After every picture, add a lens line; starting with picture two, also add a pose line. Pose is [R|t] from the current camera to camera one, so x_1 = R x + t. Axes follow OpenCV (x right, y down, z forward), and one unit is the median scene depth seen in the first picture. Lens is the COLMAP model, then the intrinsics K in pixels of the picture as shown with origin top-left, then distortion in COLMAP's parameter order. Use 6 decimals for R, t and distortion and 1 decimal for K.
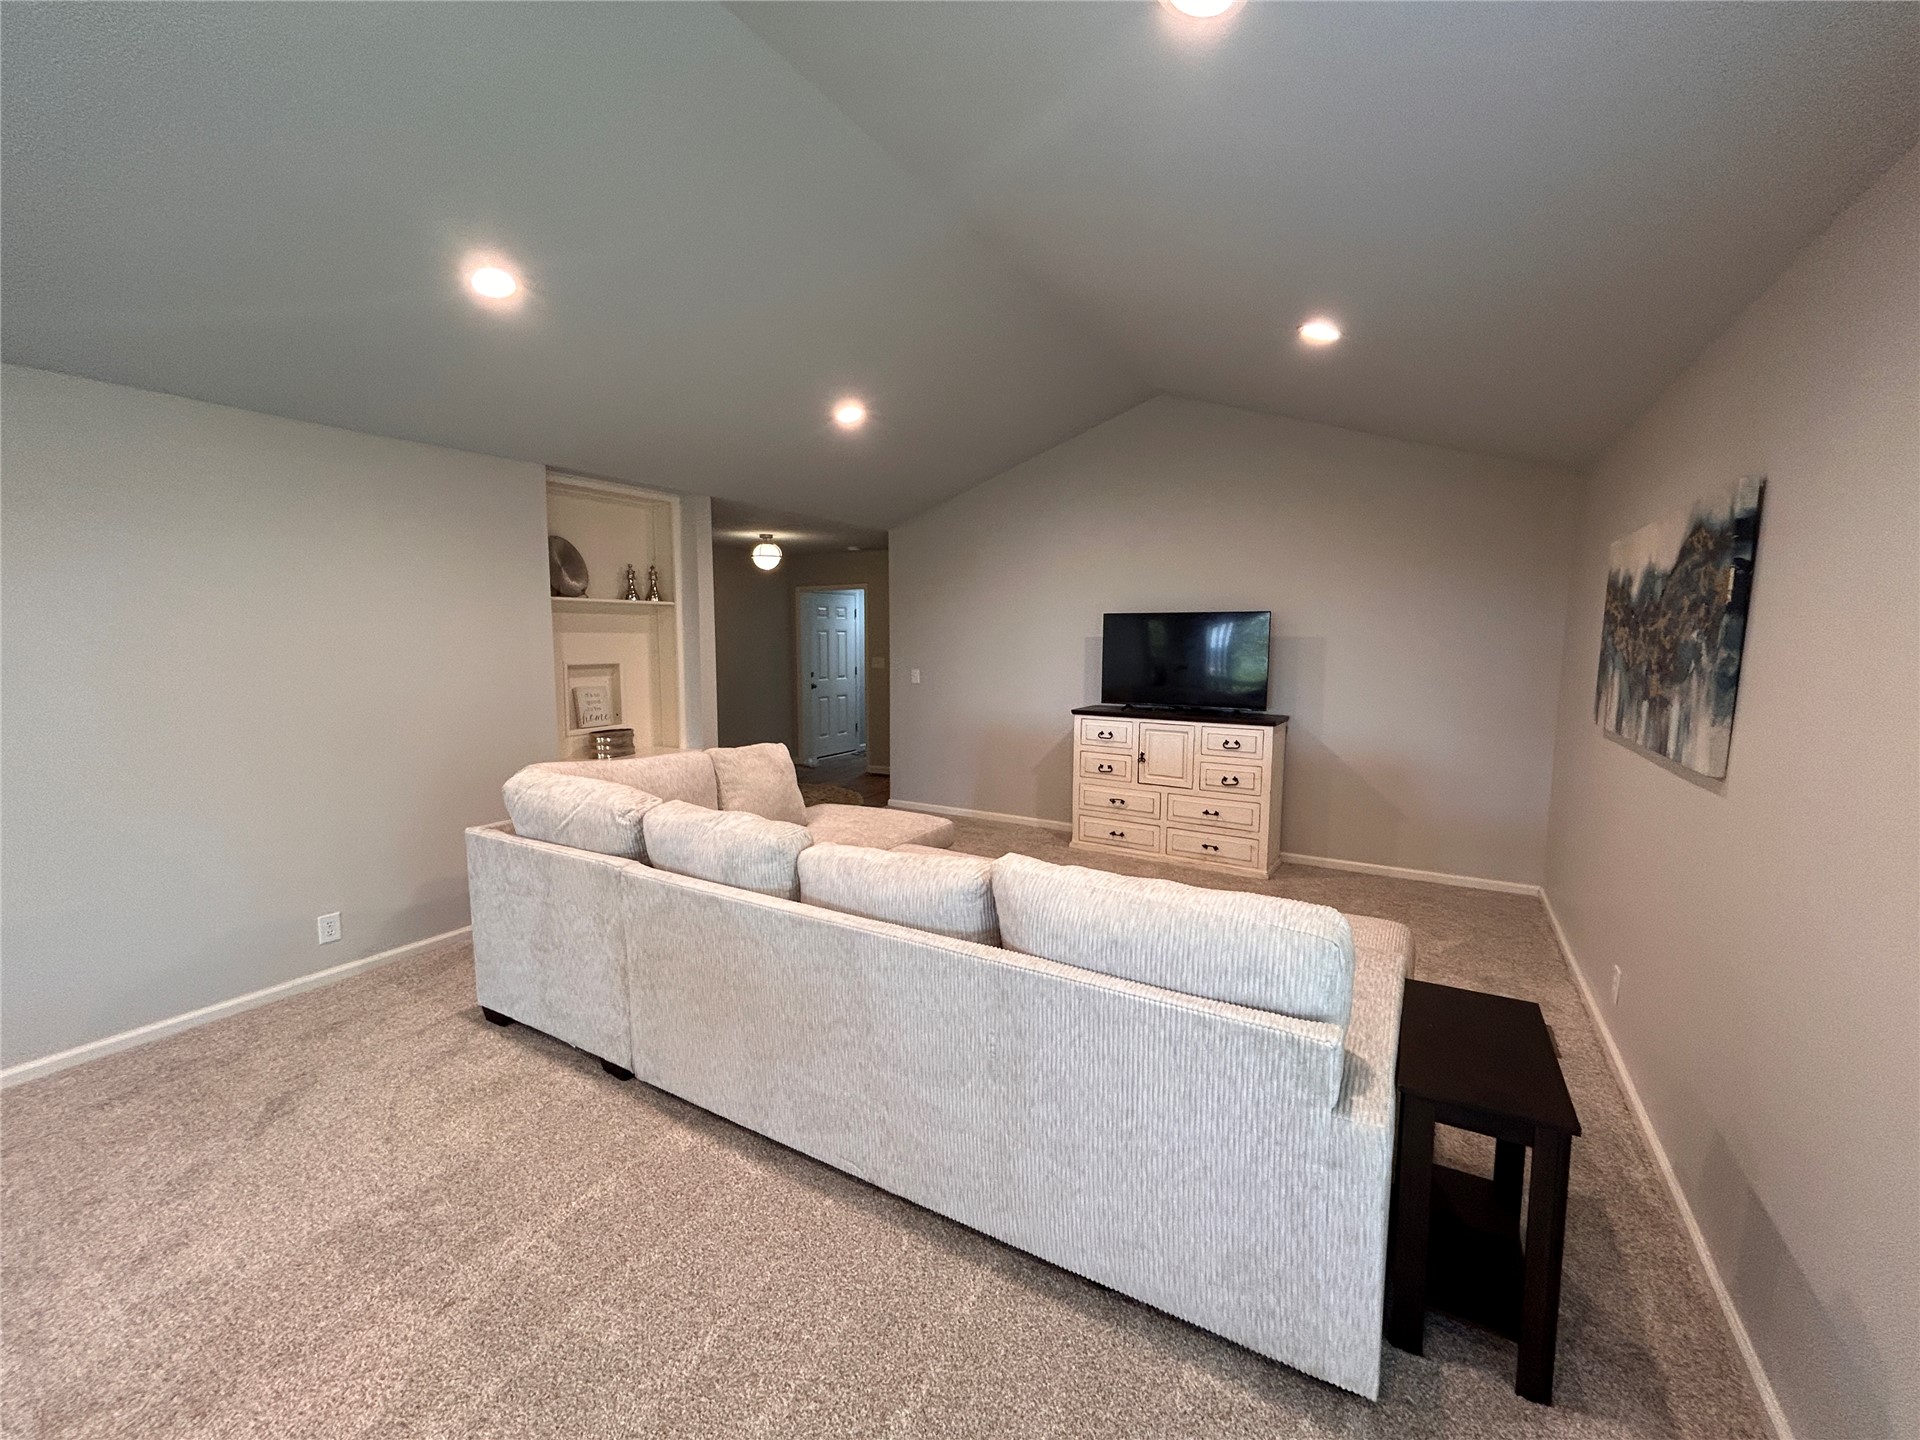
lens RADIAL K [[776.4, 0, 960.0], [0, 776.4, 720.0], [0, 0, 1]] dist [0.001096, 0.000174]
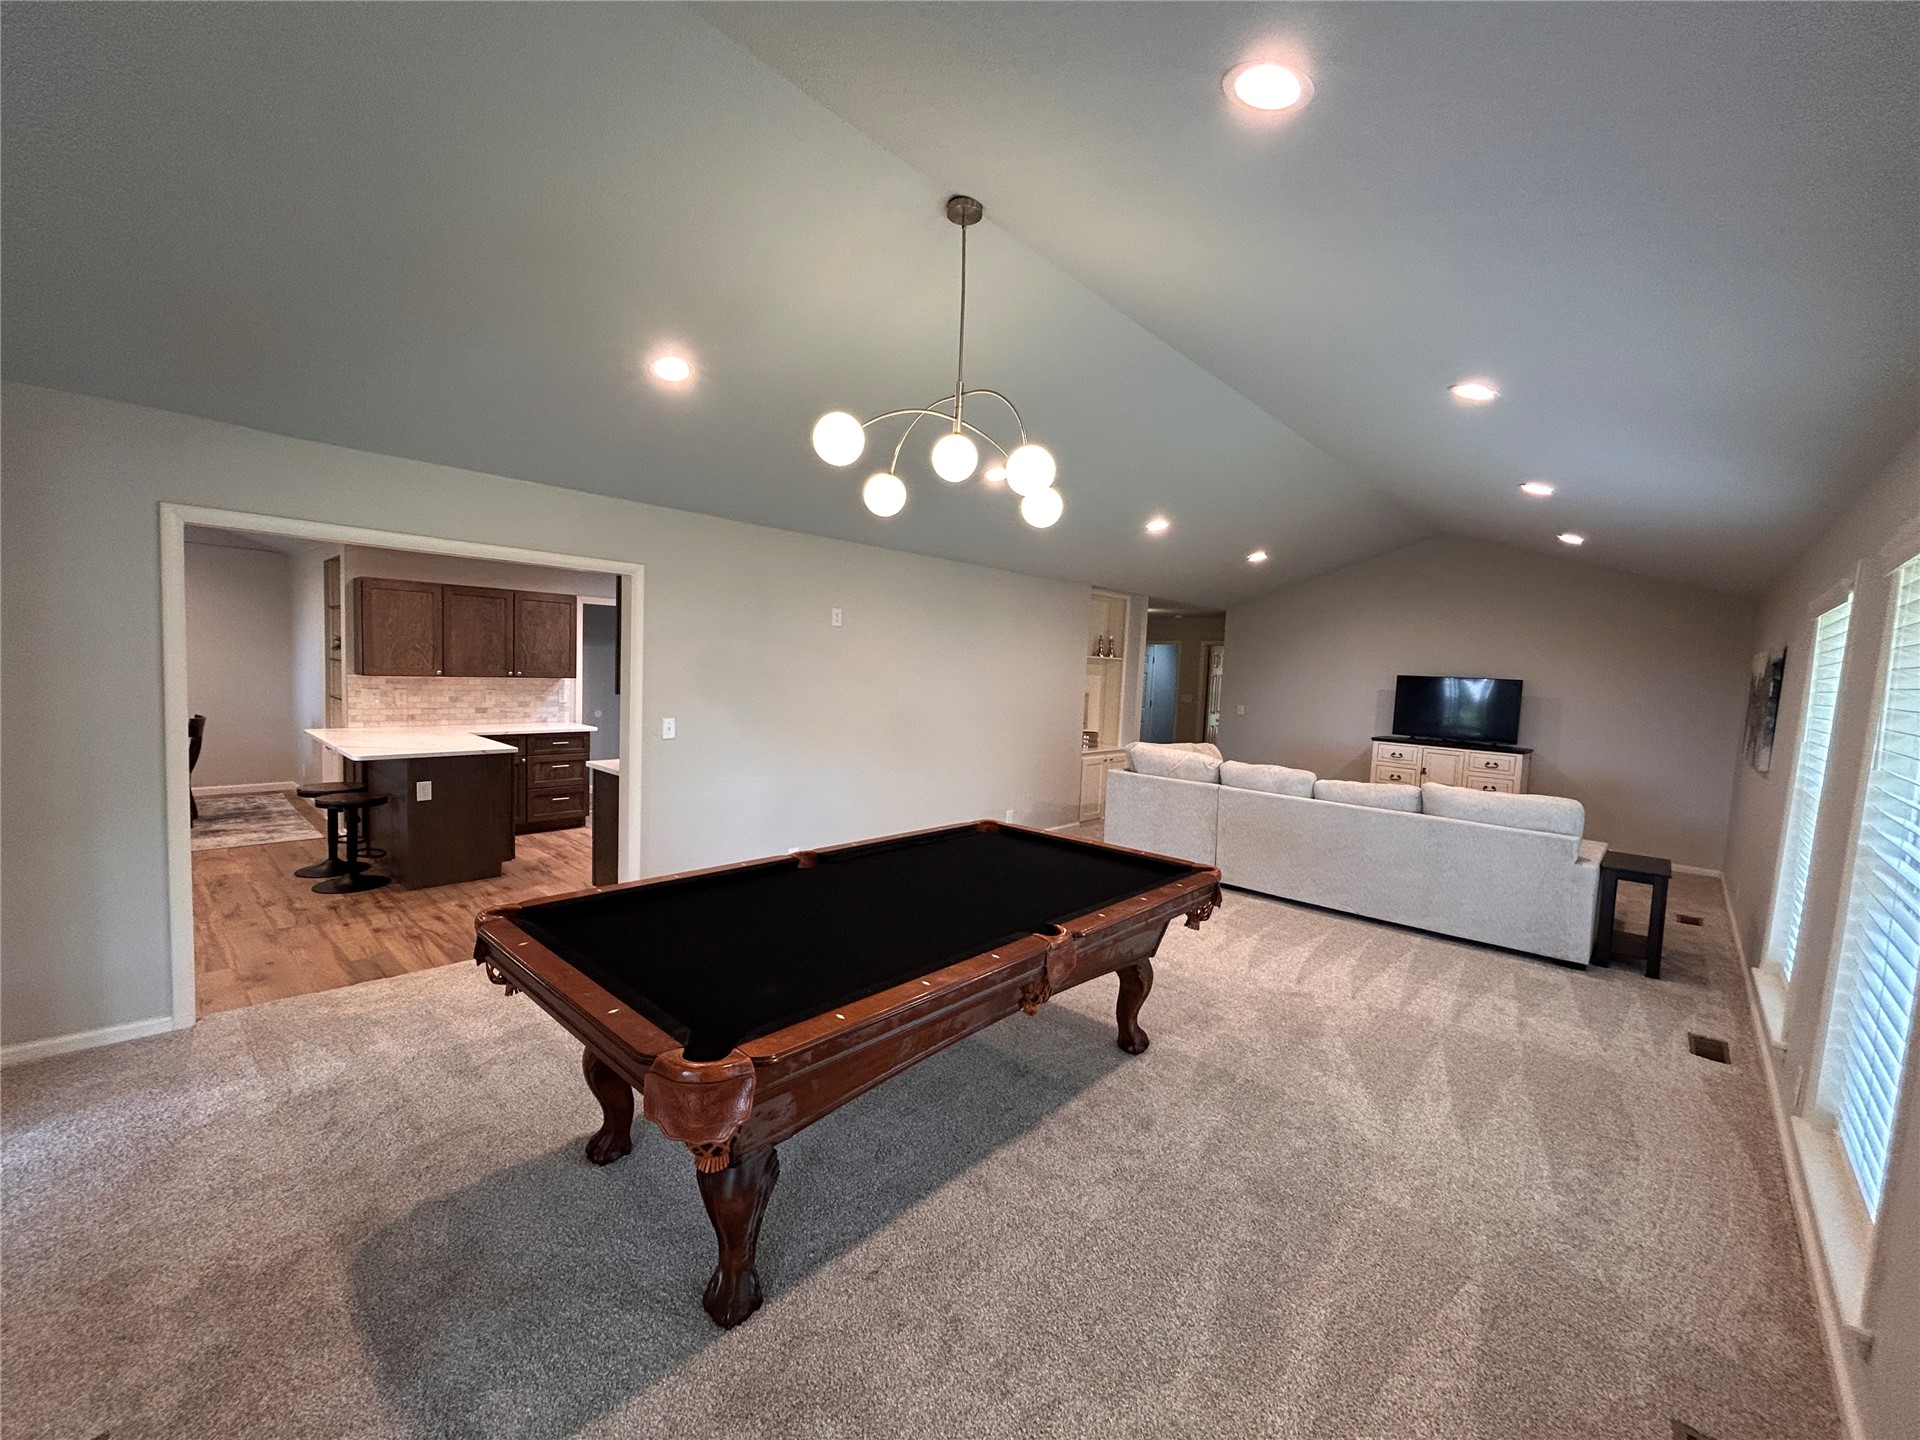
lens RADIAL K [[780.2, 0, 954.9], [0, 780.2, 716.6], [0, 0, 1]] dist [0.000296, 0.000491]
pose [[0.977596, 0.055107, -0.203147, -0.390393], [-0.064251, 0.997183, -0.038692, 0.065573], [0.200442, 0.050878, 0.978384, -0.750399]]
